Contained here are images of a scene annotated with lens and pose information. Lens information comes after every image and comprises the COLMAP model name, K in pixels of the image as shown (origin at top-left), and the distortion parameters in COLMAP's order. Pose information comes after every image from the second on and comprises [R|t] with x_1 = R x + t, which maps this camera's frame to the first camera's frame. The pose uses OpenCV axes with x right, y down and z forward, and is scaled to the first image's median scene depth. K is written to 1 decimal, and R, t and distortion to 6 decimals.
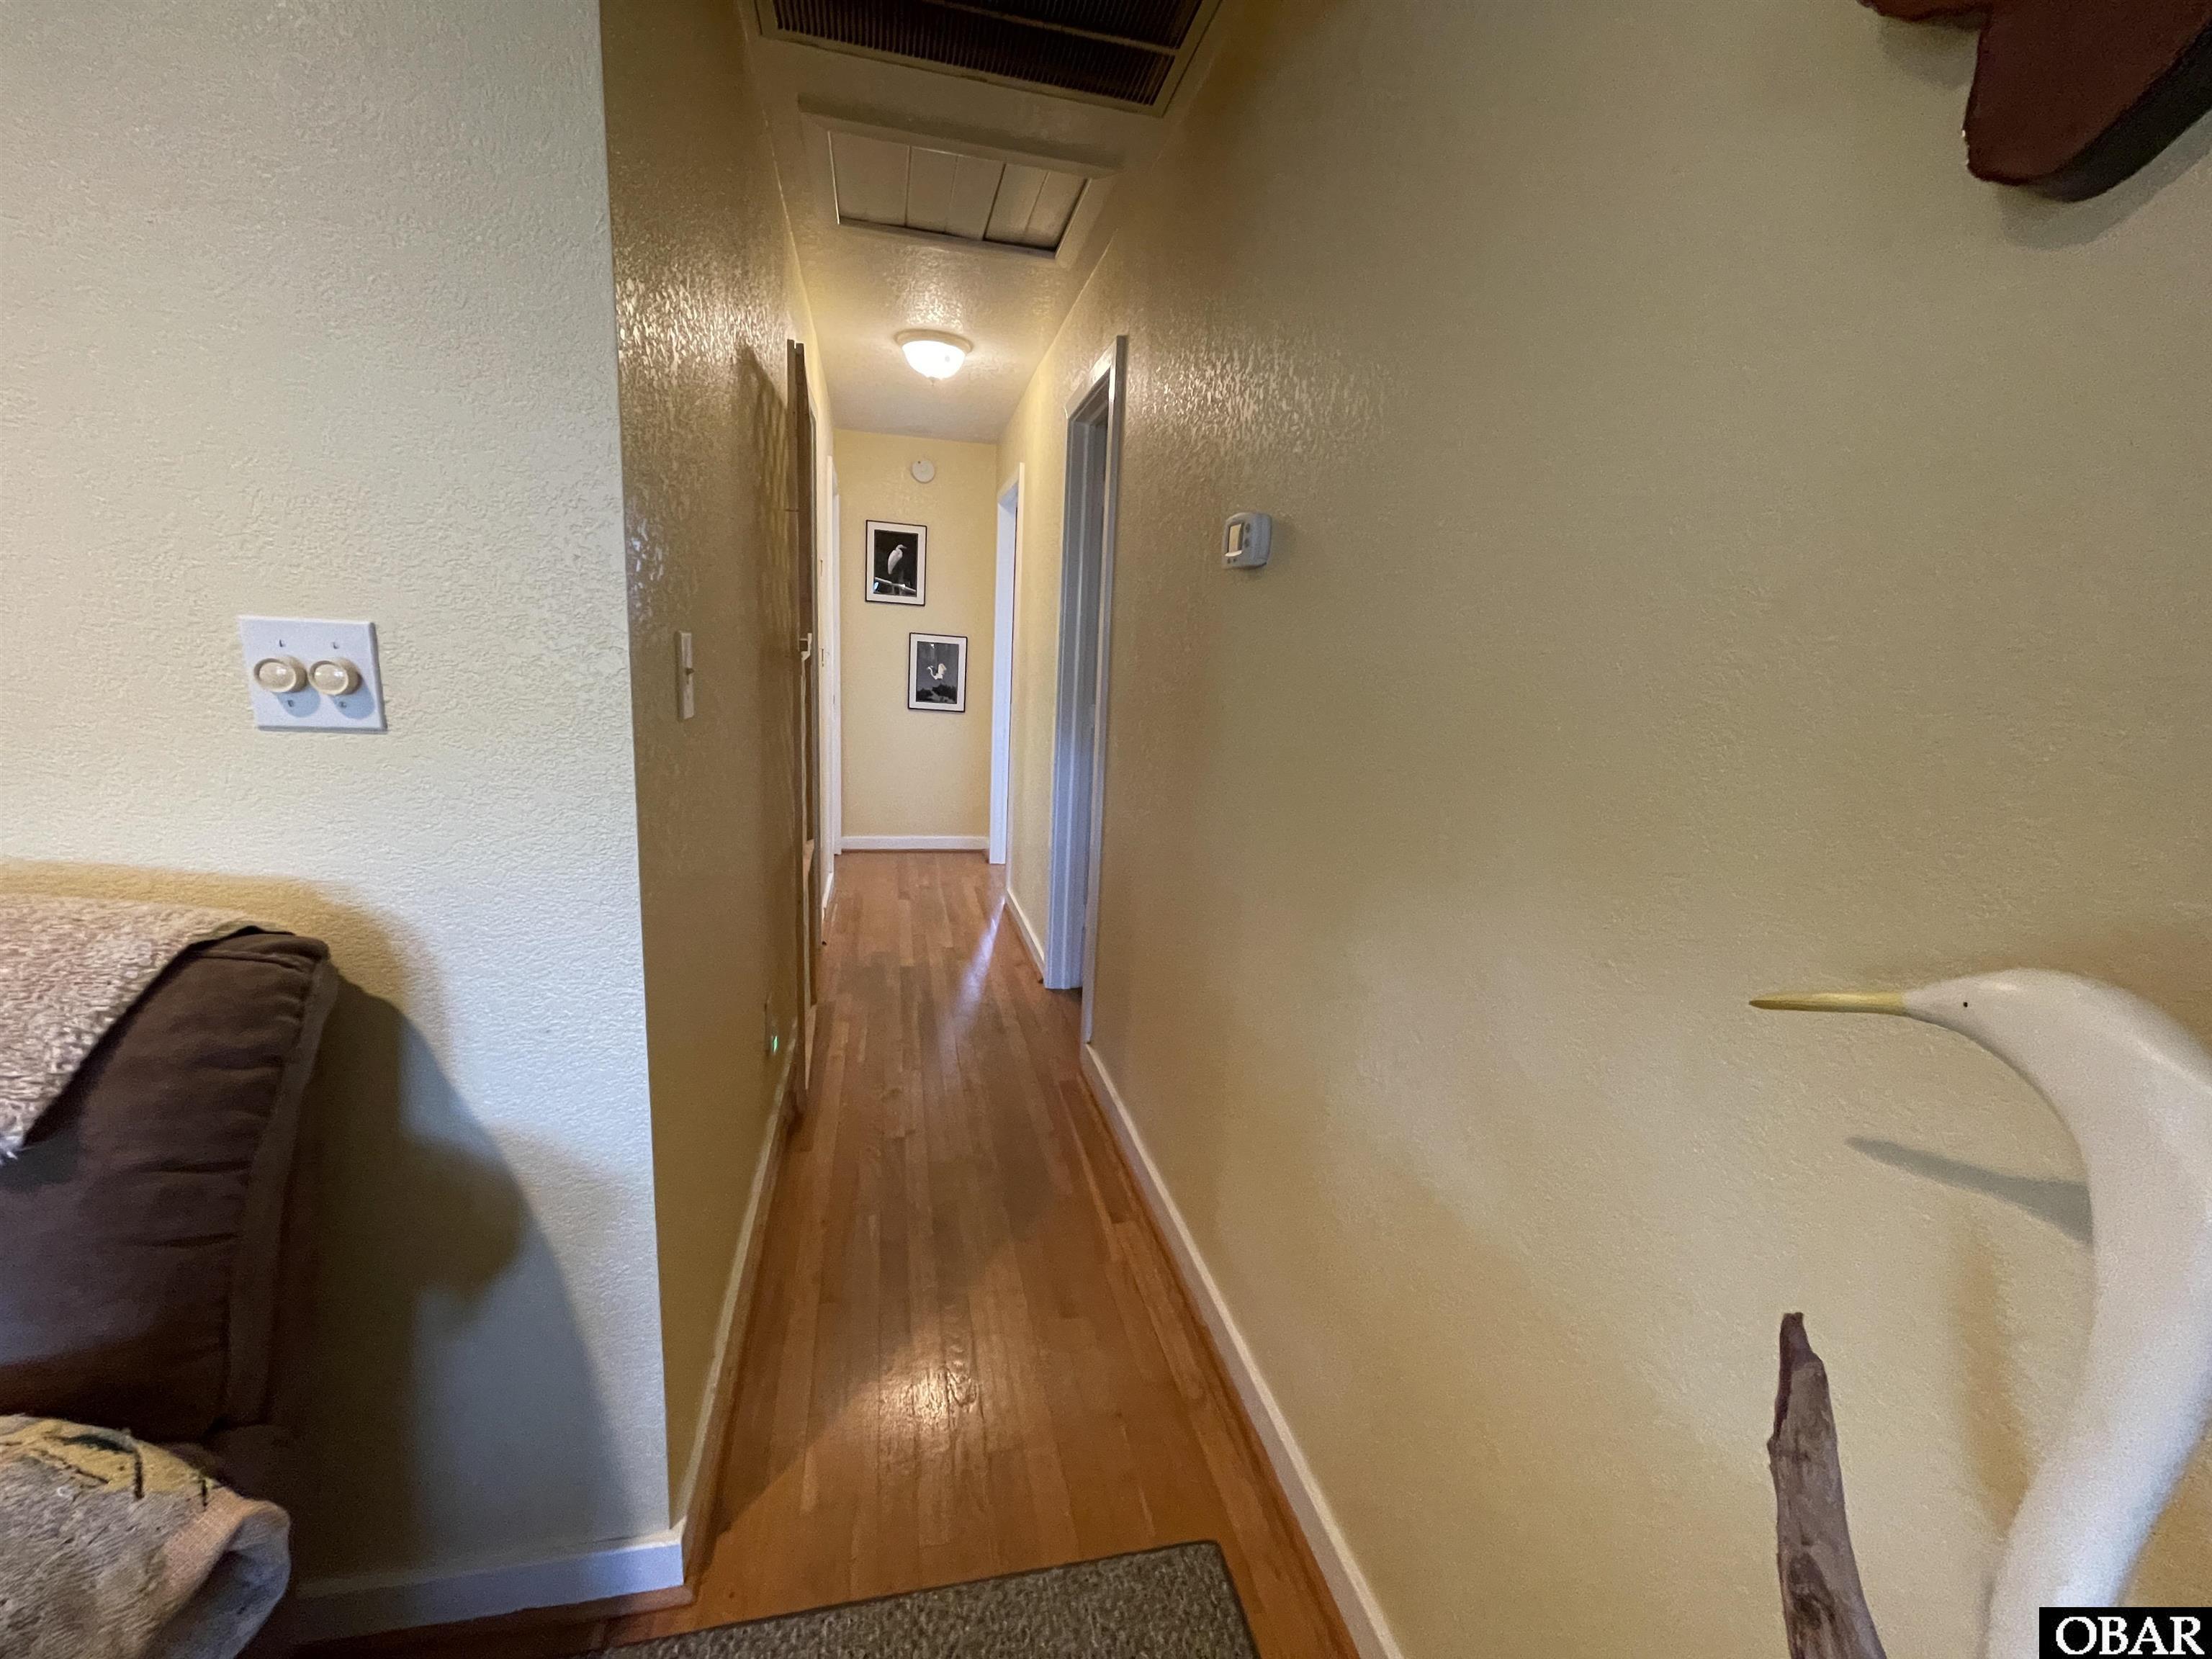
lens RADIAL K [[900.8, 0, 1106.6], [0, 900.8, 837.1], [0, 0, 1]] dist [0.001370, 0.000393]
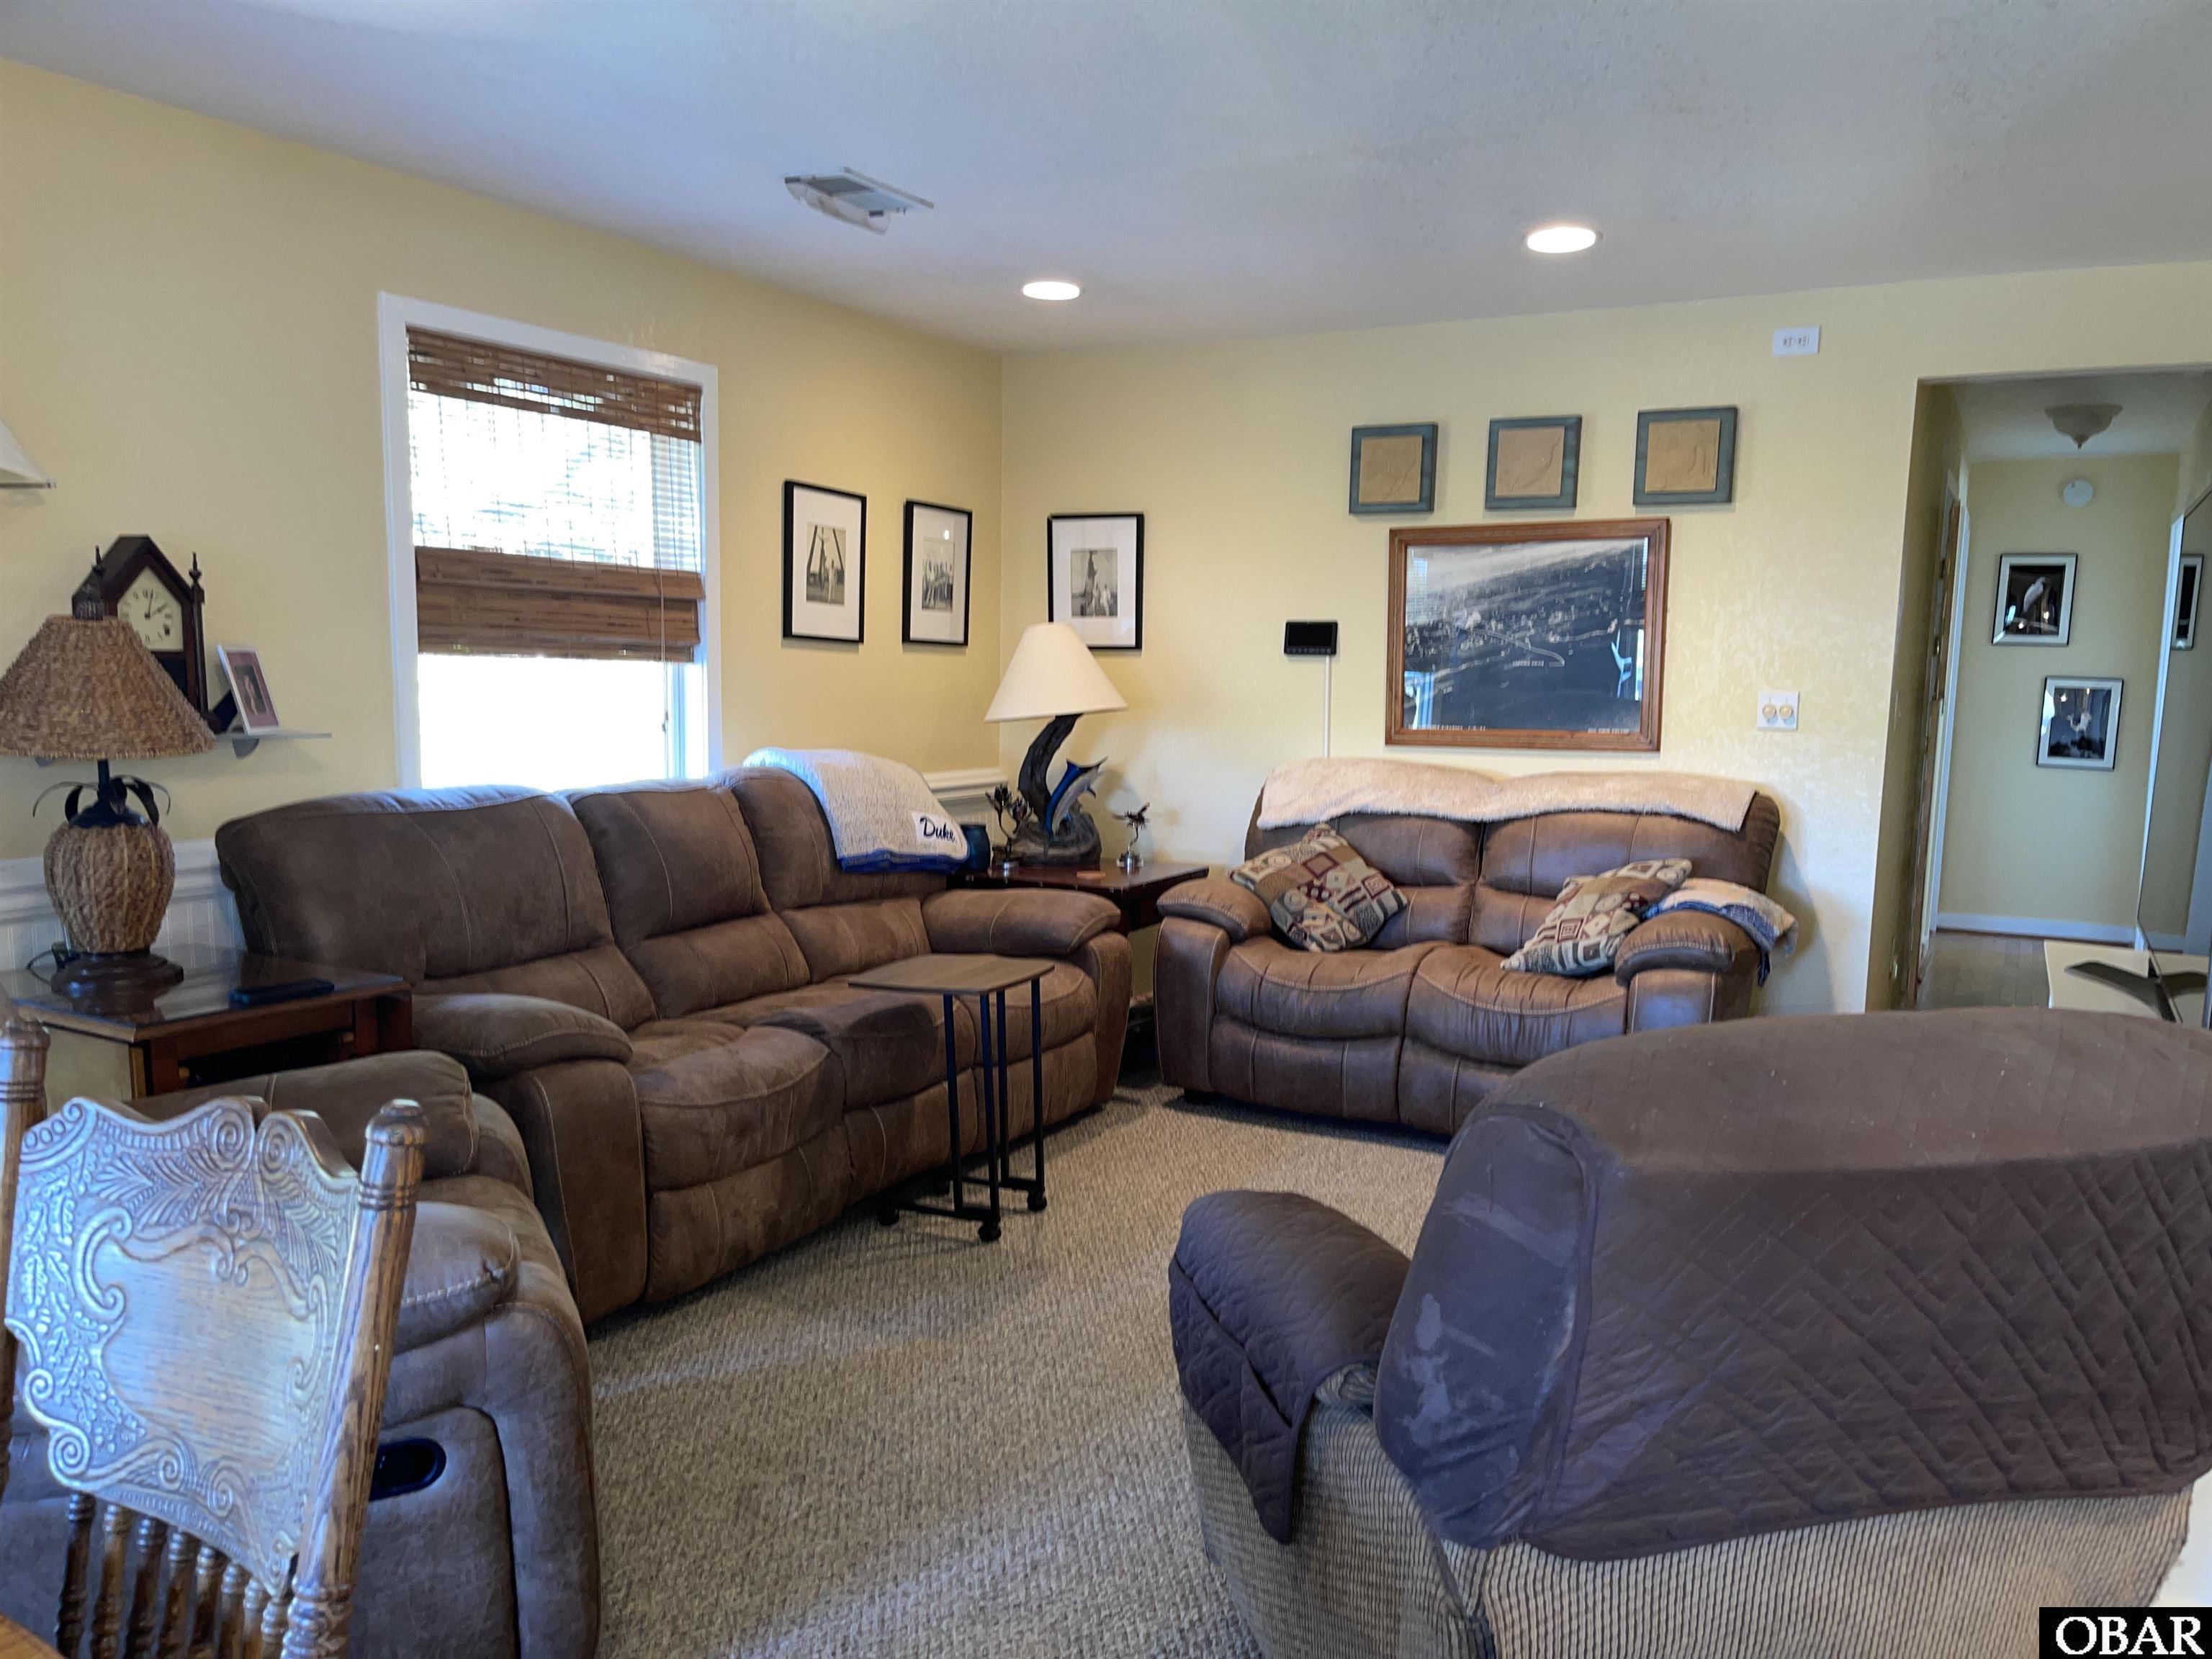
lens RADIAL K [[1637.4, 0, 1101.6], [0, 1637.4, 847.4], [0, 0, 1]] dist [-0.000757, -0.005720]
pose [[0.729426, 0.035271, -0.683150, 0.195826], [-0.115857, 0.990612, -0.072559, 0.151360], [0.674178, 0.132074, 0.726664, -0.720683]]
